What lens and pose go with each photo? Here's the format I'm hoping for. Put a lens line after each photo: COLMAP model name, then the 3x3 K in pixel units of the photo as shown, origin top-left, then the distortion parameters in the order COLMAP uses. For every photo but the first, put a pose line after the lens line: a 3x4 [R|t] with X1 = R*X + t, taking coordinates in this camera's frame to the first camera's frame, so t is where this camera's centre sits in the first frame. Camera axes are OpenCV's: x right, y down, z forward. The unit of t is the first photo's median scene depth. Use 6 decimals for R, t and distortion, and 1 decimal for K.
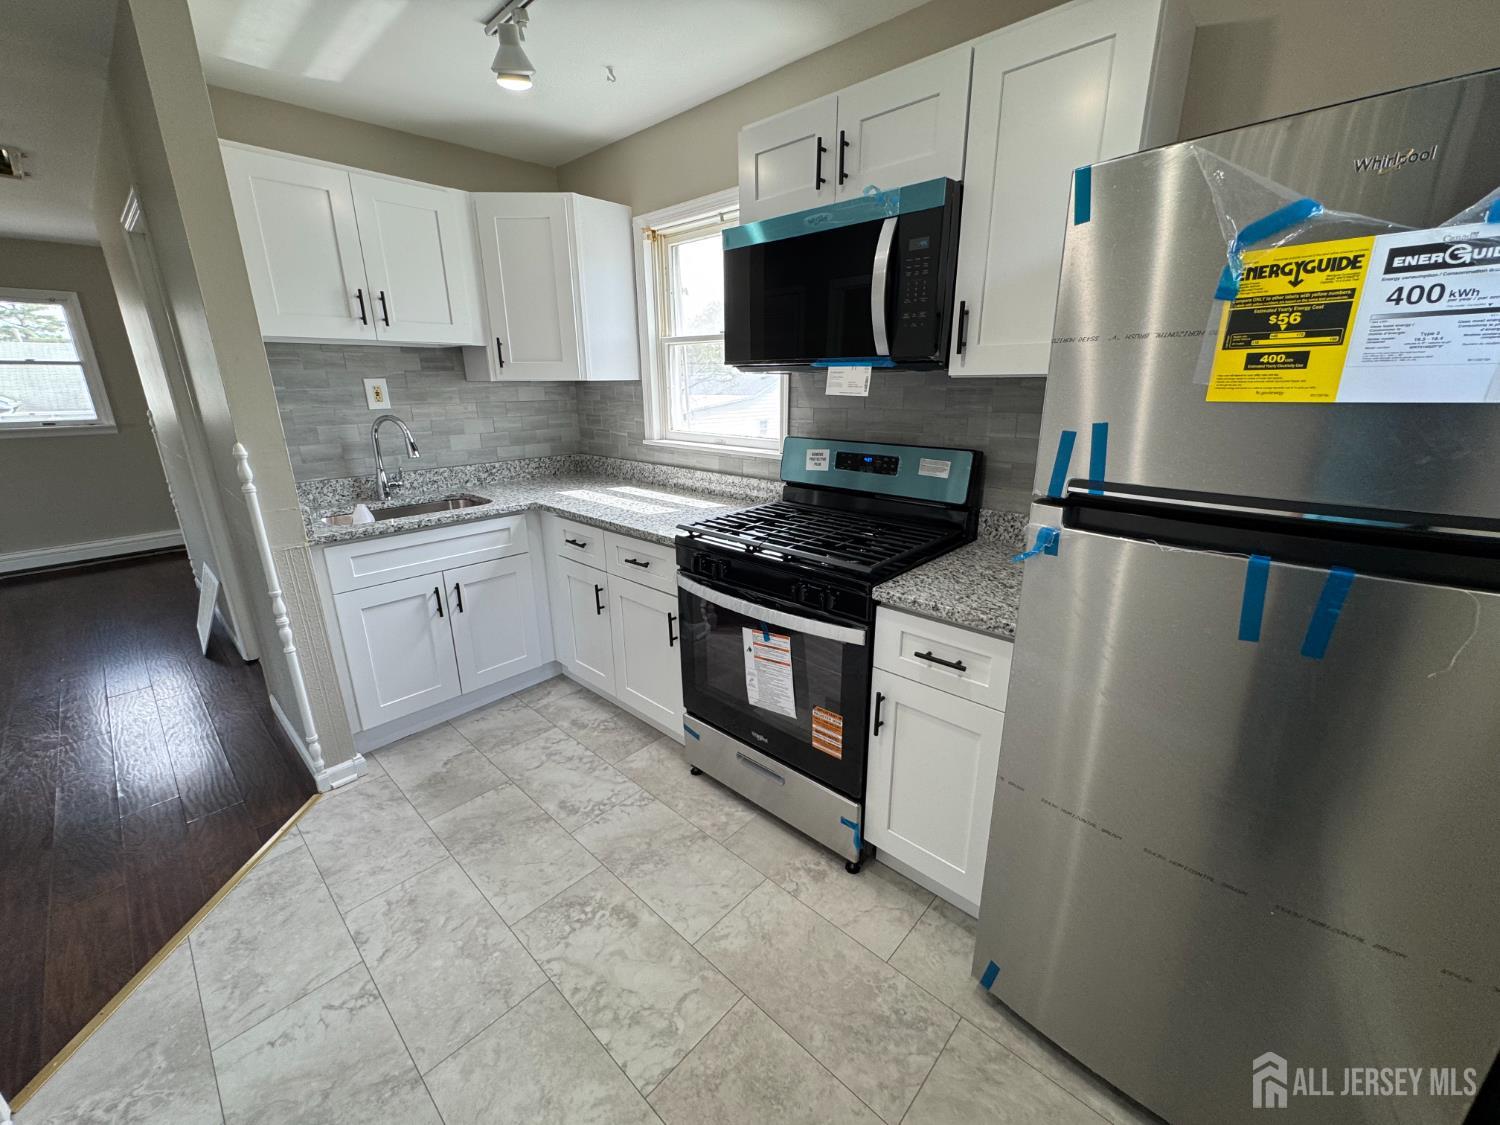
lens RADIAL K [[598.3, 0, 750.0], [0, 598.3, 562.5], [0, 0, 1]] dist [-0.003339, -0.000427]
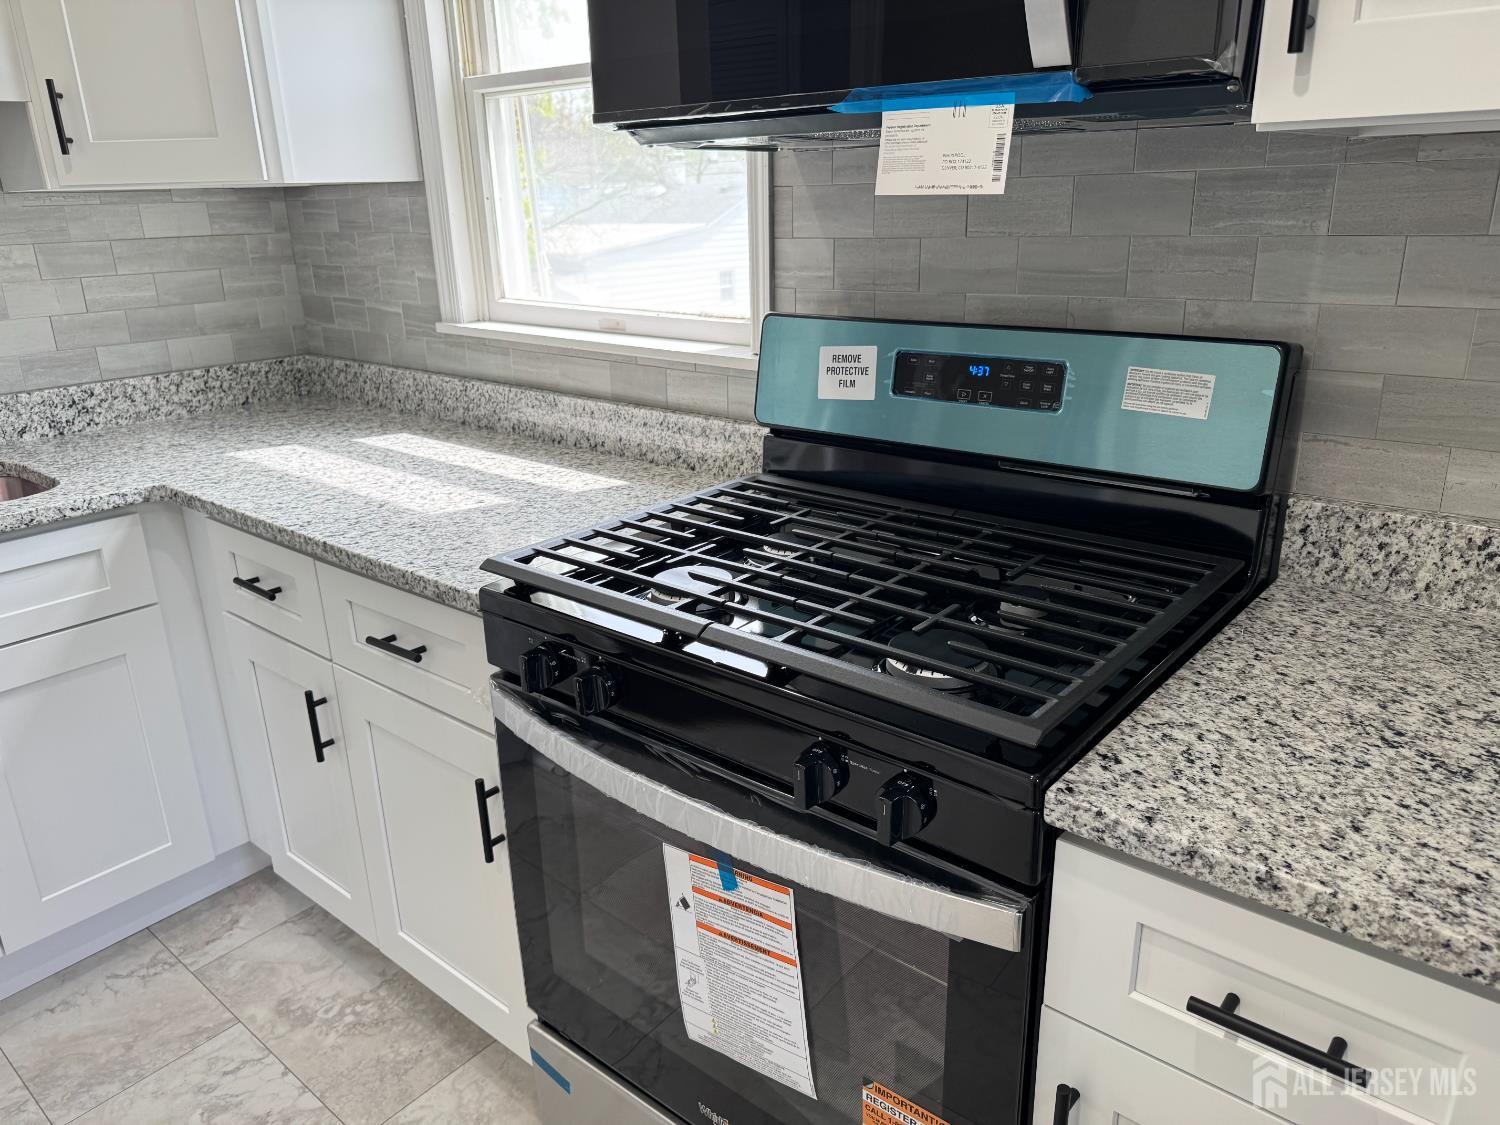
lens RADIAL K [[1050.3, 0, 750.2], [0, 1050.3, 565.2], [0, 0, 1]] dist [0.079351, -0.110499]
pose [[0.998857, -0.031917, 0.035569, 0.021859], [0.030504, 0.998751, 0.039575, -0.080056], [-0.036788, -0.038445, 0.998583, 0.327575]]
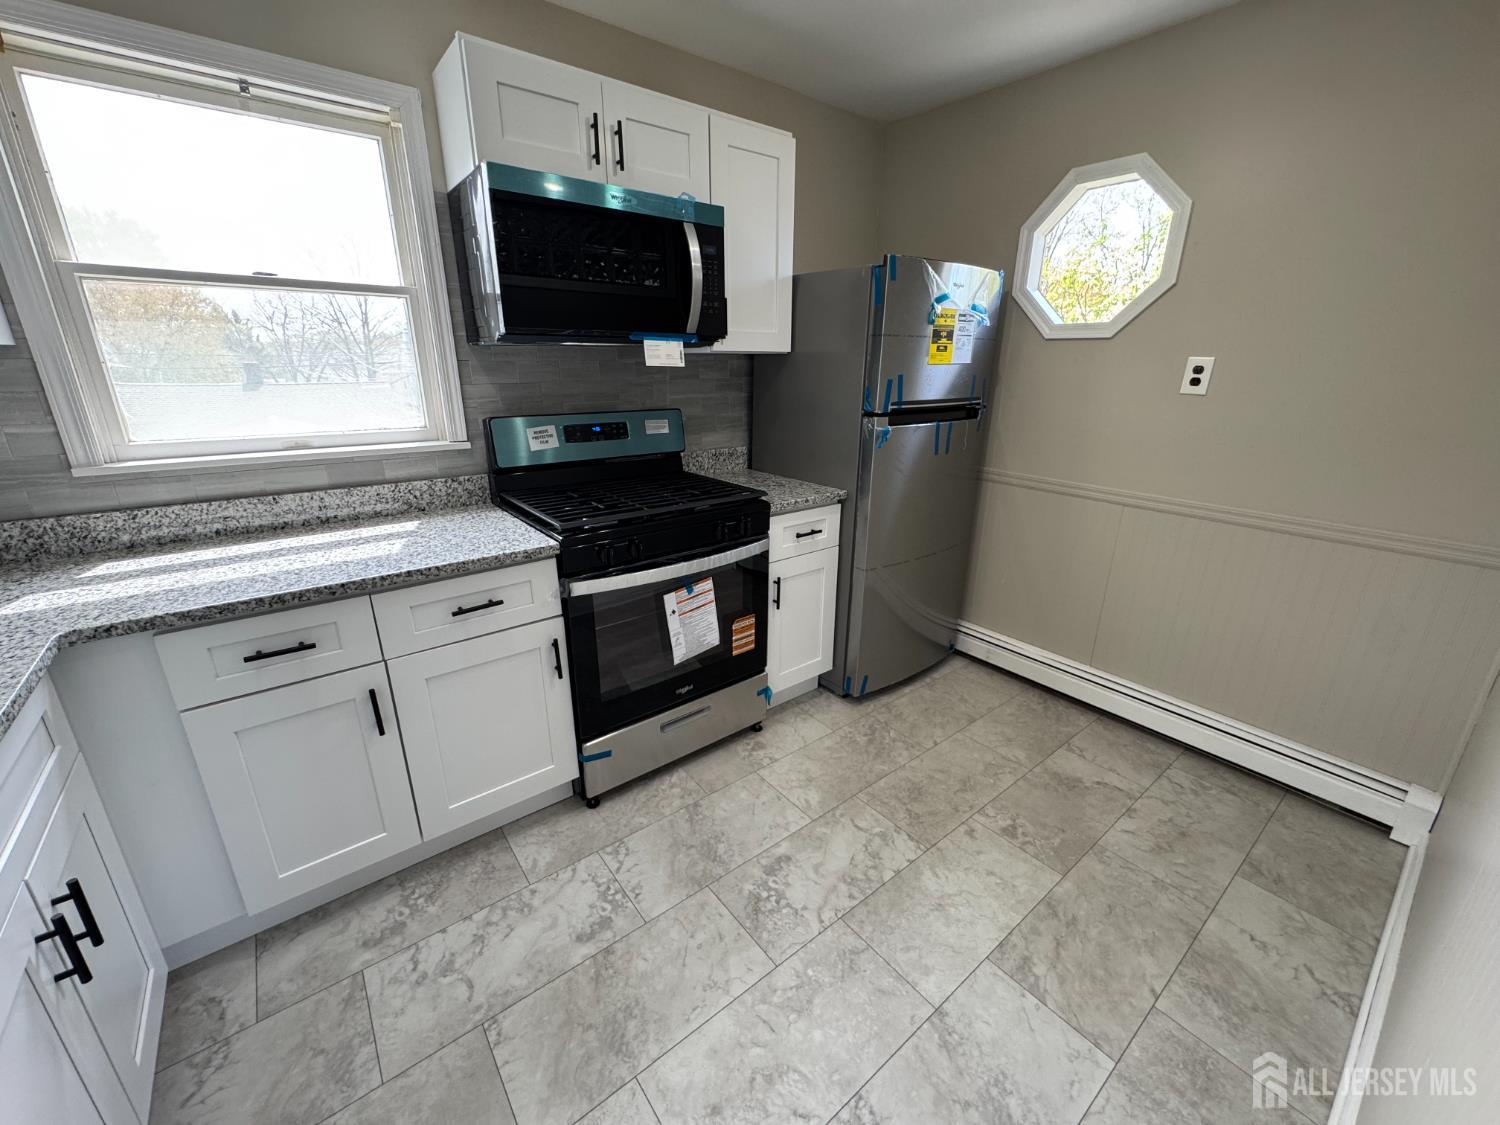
lens RADIAL K [[603.2, 0, 750.0], [0, 603.2, 562.5], [0, 0, 1]] dist [-0.001897, -0.000015]
pose [[0.152976, -0.305179, 0.939928, -0.867797], [0.283569, 0.924680, 0.254077, -0.151235], [-0.946671, 0.227667, 0.227993, 0.563998]]
